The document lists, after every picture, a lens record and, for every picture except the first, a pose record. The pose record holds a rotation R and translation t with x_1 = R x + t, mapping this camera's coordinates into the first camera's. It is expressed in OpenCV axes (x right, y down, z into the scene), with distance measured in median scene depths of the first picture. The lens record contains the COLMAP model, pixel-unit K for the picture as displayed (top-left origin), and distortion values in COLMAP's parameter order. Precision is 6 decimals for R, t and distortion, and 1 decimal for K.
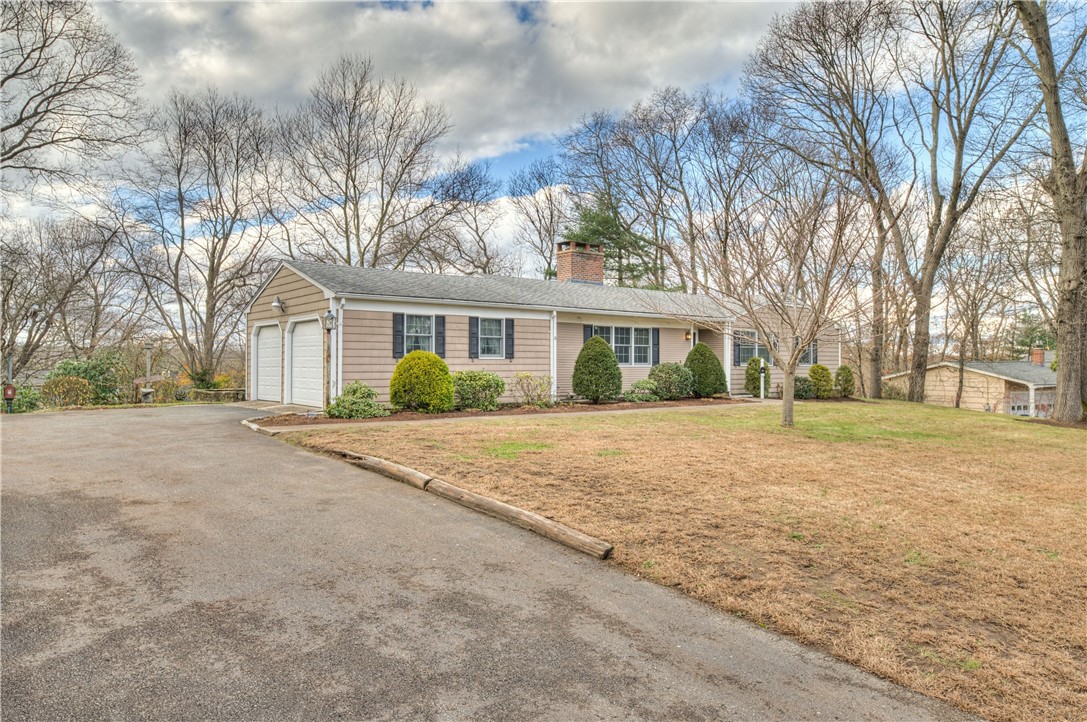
lens RADIAL K [[709.7, 0, 548.3], [0, 709.7, 366.0], [0, 0, 1]] dist [-0.000884, 0.000747]
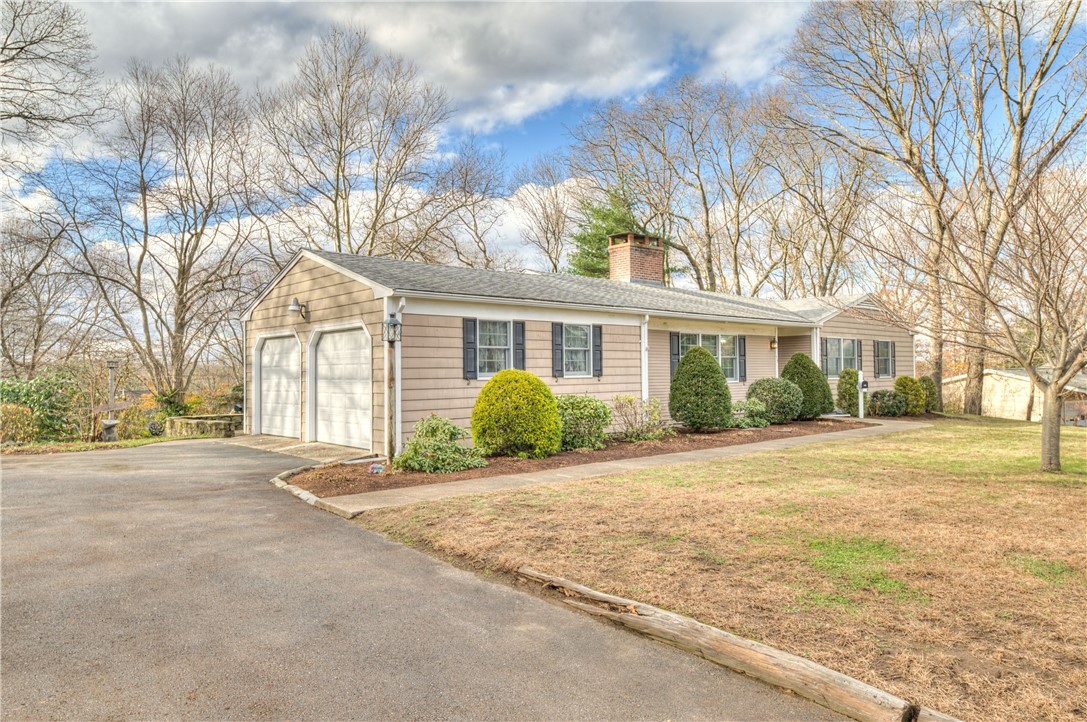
lens RADIAL K [[709.7, 0, 551.5], [0, 709.7, 364.2], [0, 0, 1]] dist [-0.000884, 0.000747]
pose [[0.998188, -0.011146, 0.059131, -0.101282], [0.012018, 0.999824, -0.014422, -0.009008], [-0.058960, 0.015107, 0.998146, 0.154181]]
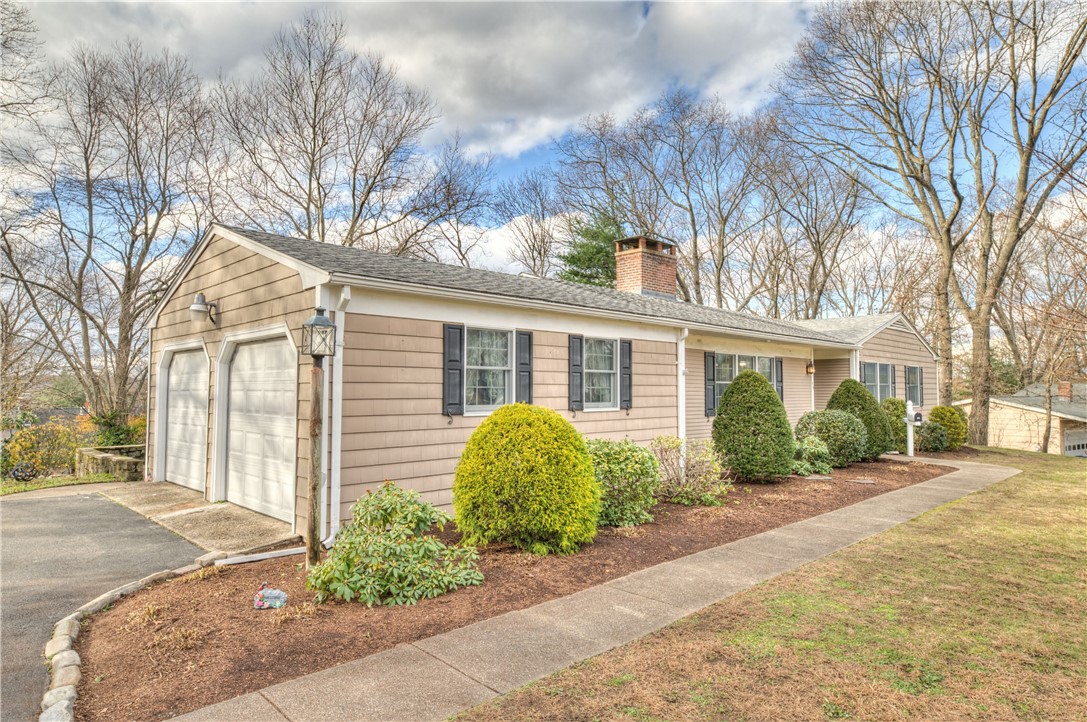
lens RADIAL K [[653.5, 0, 554.5], [0, 653.5, 367.2], [0, 0, 1]] dist [0.001572, -0.004310]
pose [[0.994817, 0.003241, 0.101626, -0.111395], [0.000896, 0.999174, -0.040631, -0.015511], [-0.101674, 0.040511, 0.993993, 0.322787]]
